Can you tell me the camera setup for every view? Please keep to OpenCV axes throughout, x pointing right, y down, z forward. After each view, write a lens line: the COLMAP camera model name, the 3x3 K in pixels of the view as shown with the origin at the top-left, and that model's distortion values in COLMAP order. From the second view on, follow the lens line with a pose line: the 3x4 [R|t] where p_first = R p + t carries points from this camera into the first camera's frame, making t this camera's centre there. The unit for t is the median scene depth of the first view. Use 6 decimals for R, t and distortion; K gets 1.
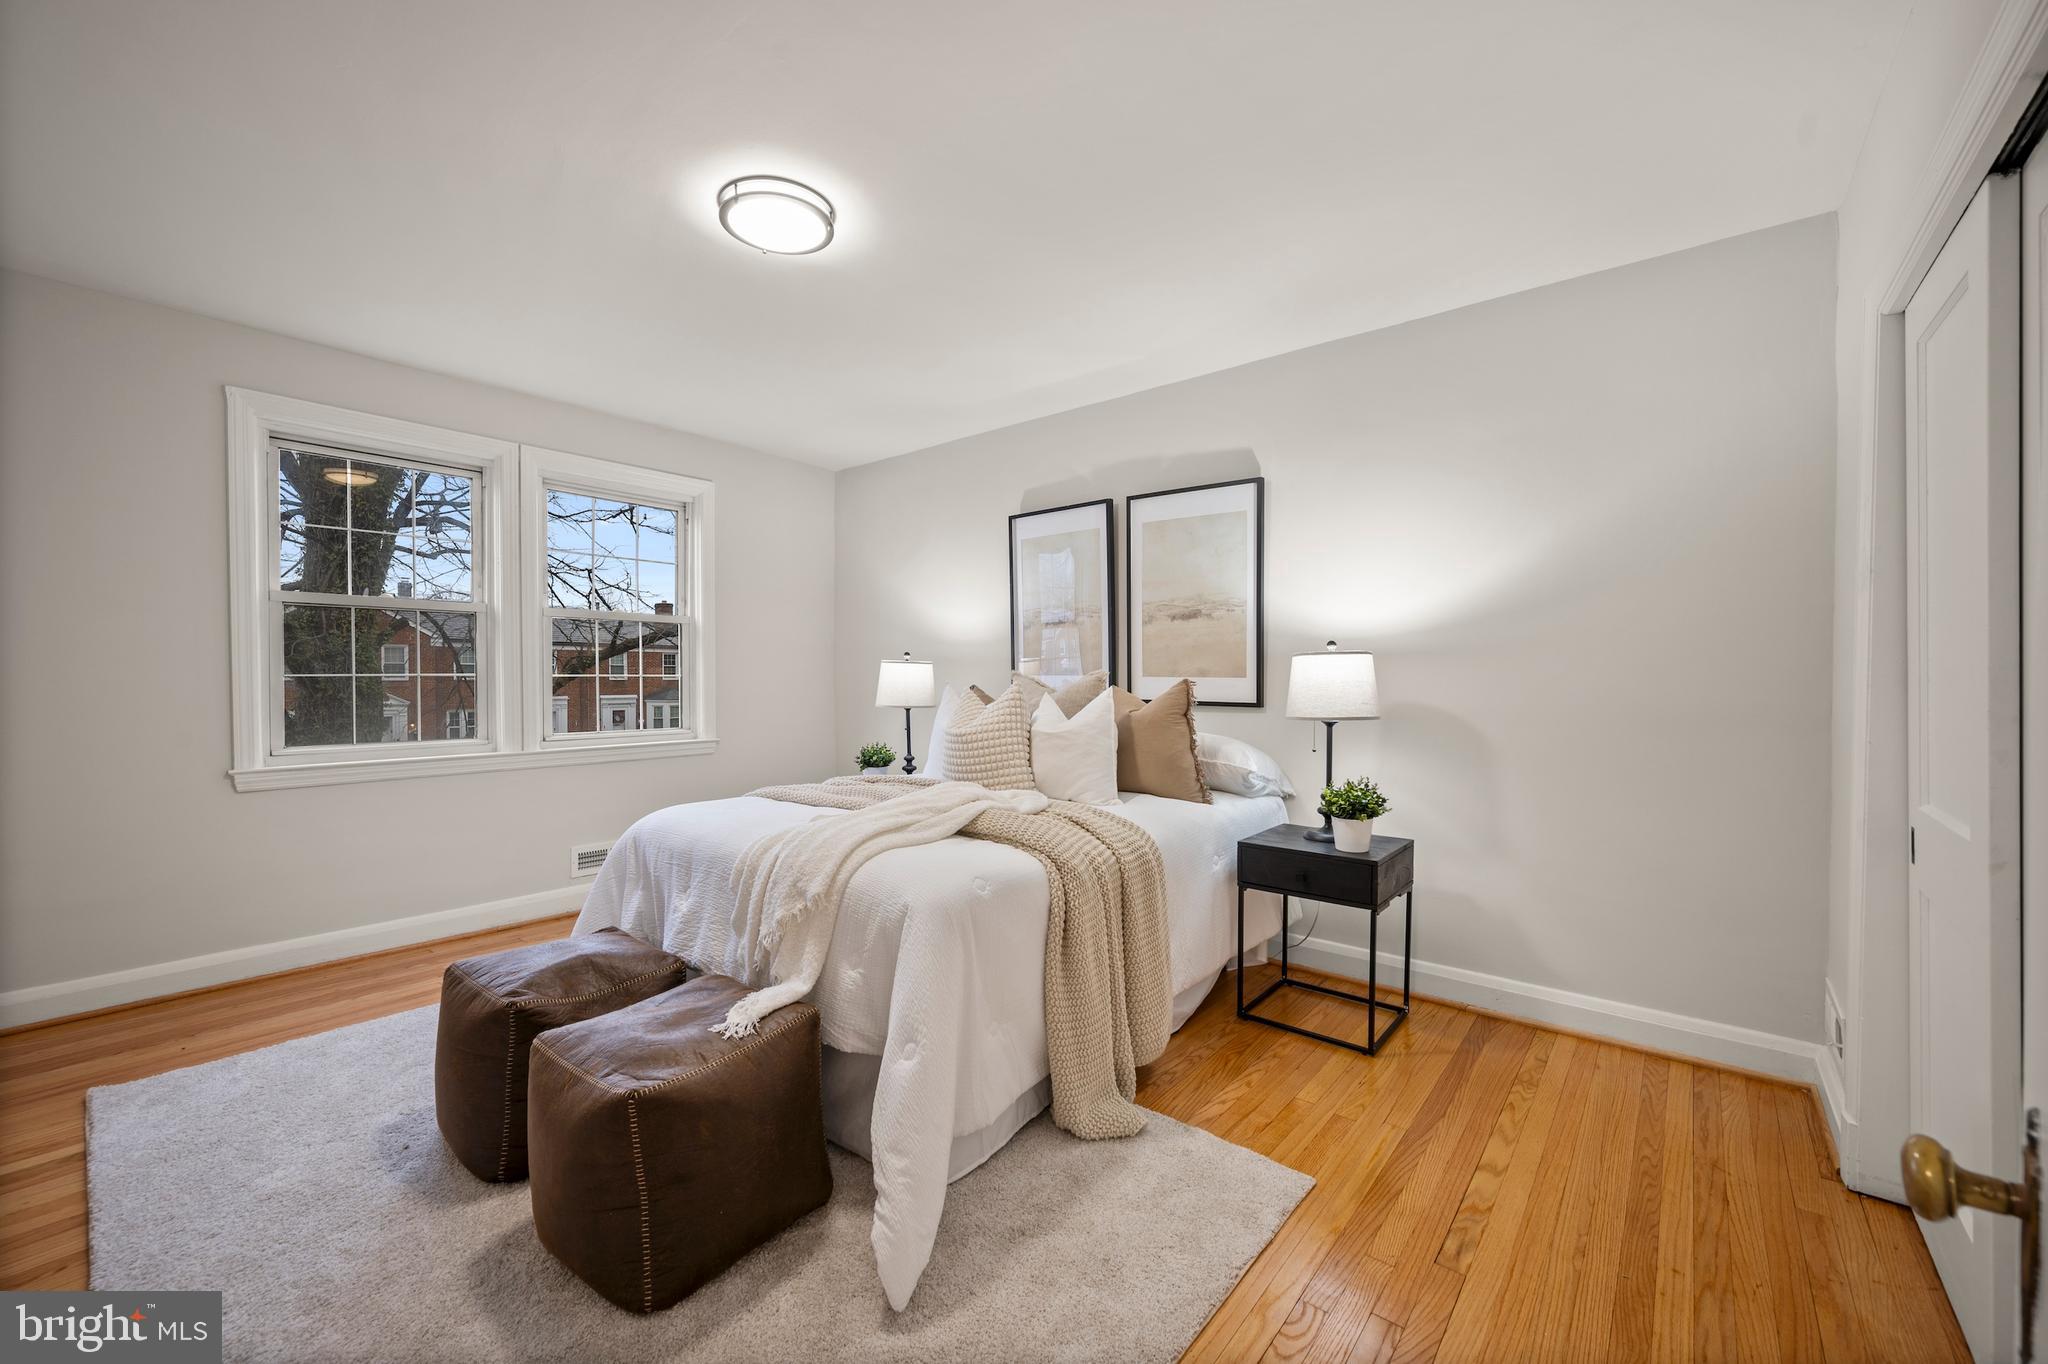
lens RADIAL K [[816.3, 0, 1075.0], [0, 816.3, 682.4], [0, 0, 1]] dist [-0.000057, 0.000042]
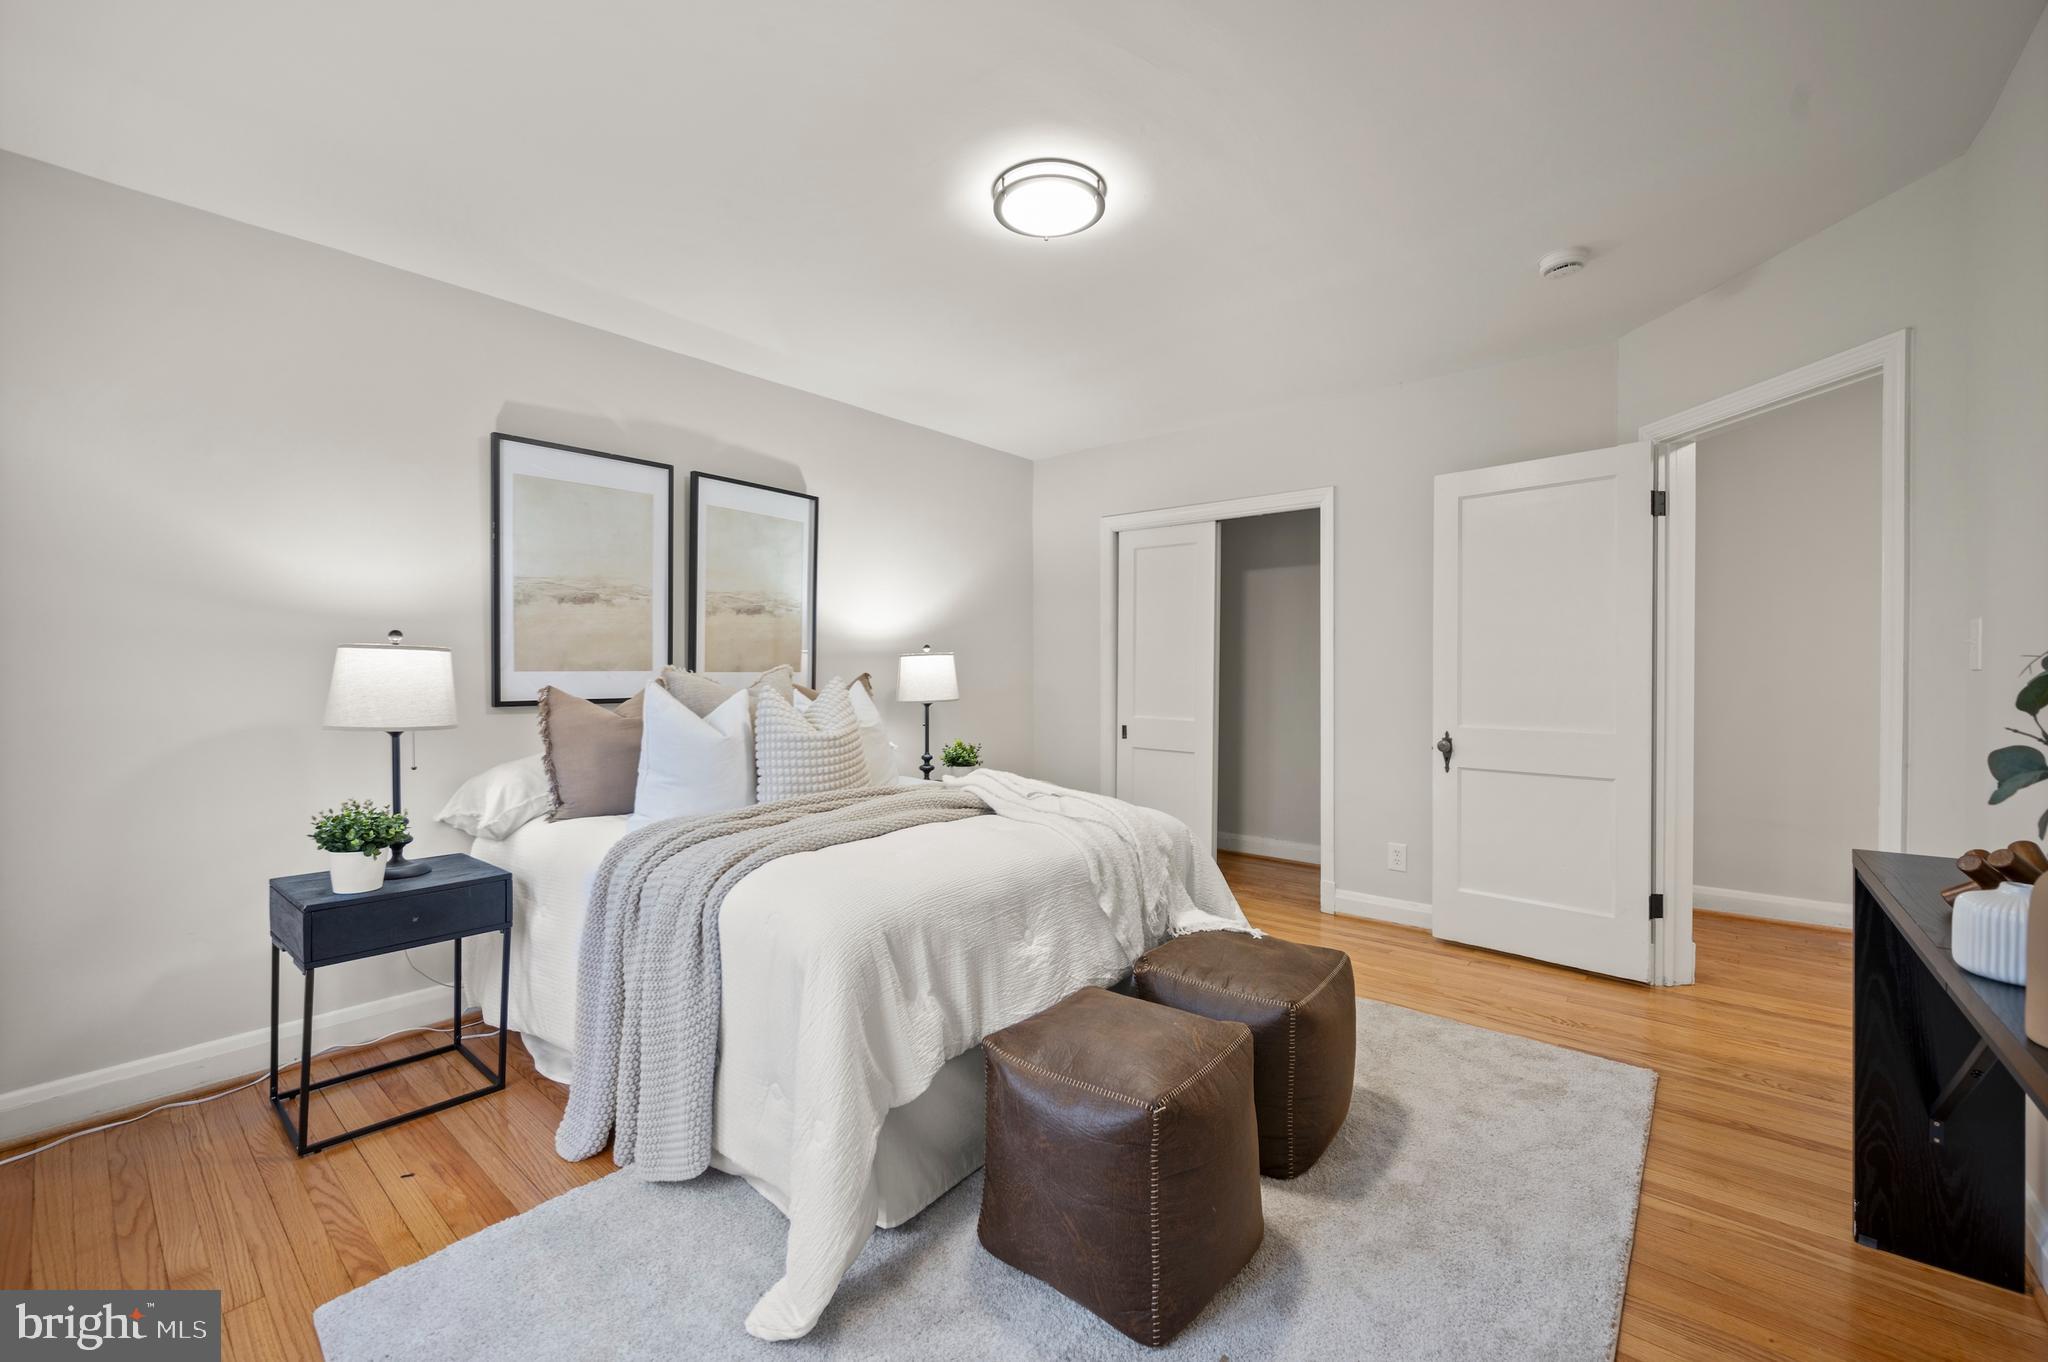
lens RADIAL K [[814.0, 0, 1016.4], [0, 814.0, 674.5], [0, 0, 1]] dist [0.000213, 0.000001]
pose [[0.060093, -0.005112, 0.998180, -1.281744], [0.007342, 0.999962, 0.004679, -0.009160], [-0.998166, 0.007047, 0.060128, 0.945471]]
